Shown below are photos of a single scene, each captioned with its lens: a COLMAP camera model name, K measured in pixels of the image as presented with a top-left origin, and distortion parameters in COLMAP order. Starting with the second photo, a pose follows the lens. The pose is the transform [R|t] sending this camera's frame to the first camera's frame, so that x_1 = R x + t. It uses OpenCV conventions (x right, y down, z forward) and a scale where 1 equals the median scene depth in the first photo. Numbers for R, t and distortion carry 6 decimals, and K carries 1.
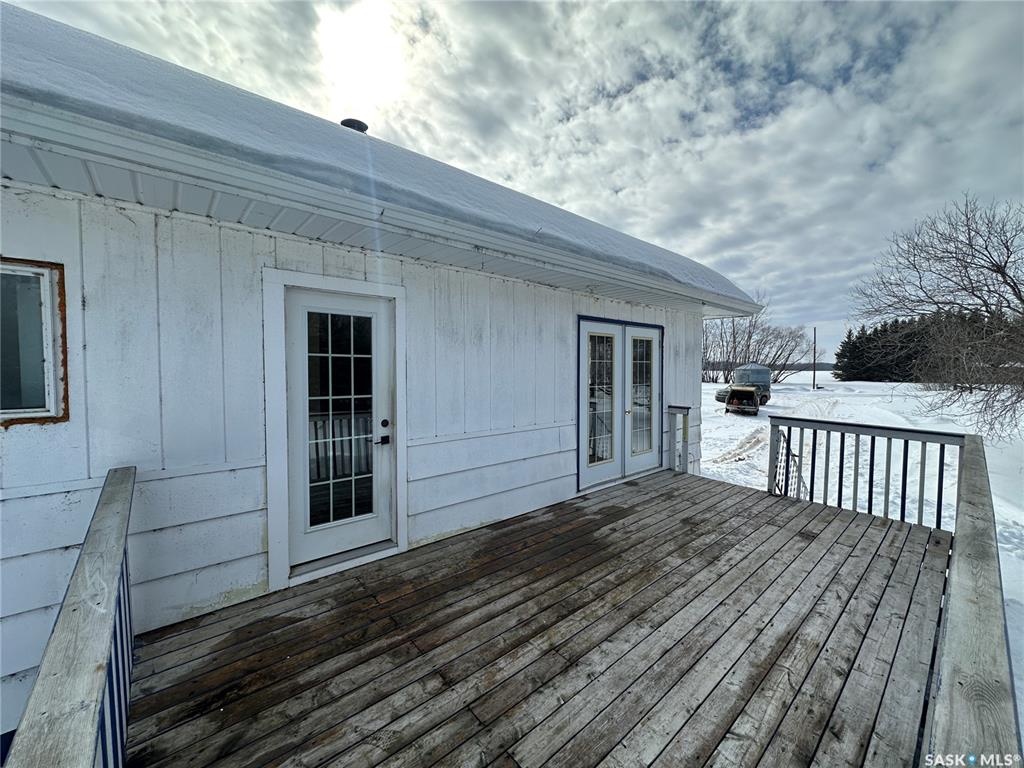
lens RADIAL K [[408.1, 0, 514.4], [0, 408.1, 376.0], [0, 0, 1]] dist [-0.002660, 0.000301]
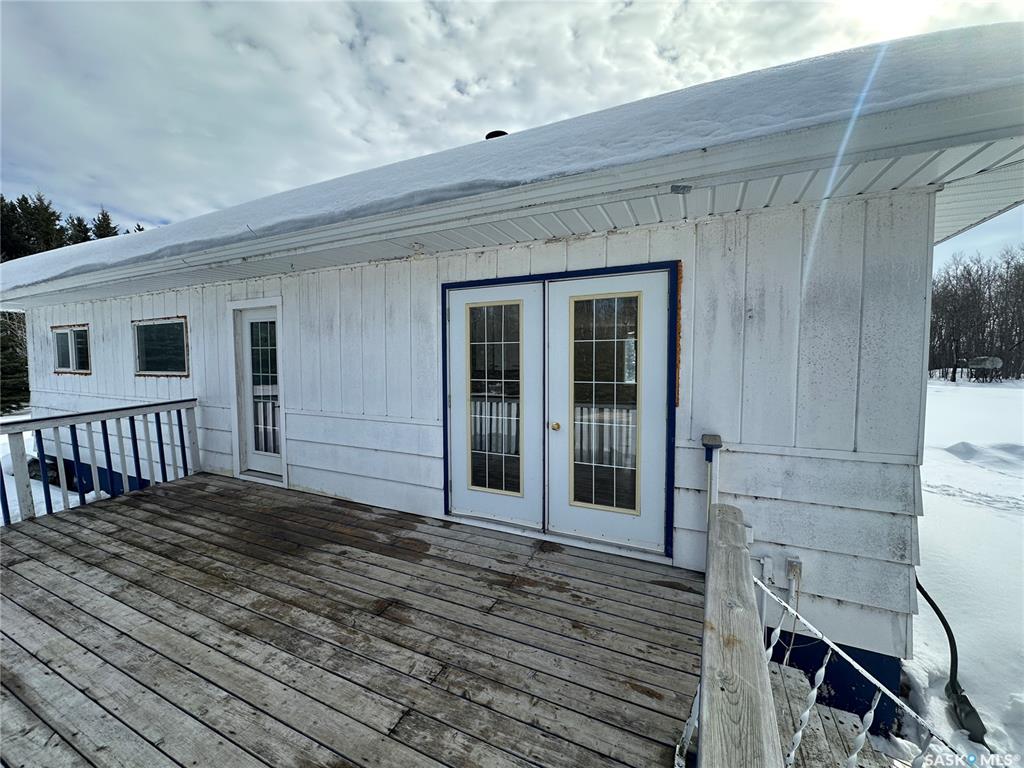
lens RADIAL K [[408.1, 0, 509.4], [0, 408.1, 373.6], [0, 0, 1]] dist [-0.002660, 0.000301]
pose [[0.400385, 0.027113, -0.915946, 1.072419], [-0.015835, 0.999618, 0.022668, -0.000982], [0.916210, 0.005428, 0.400662, 0.949605]]
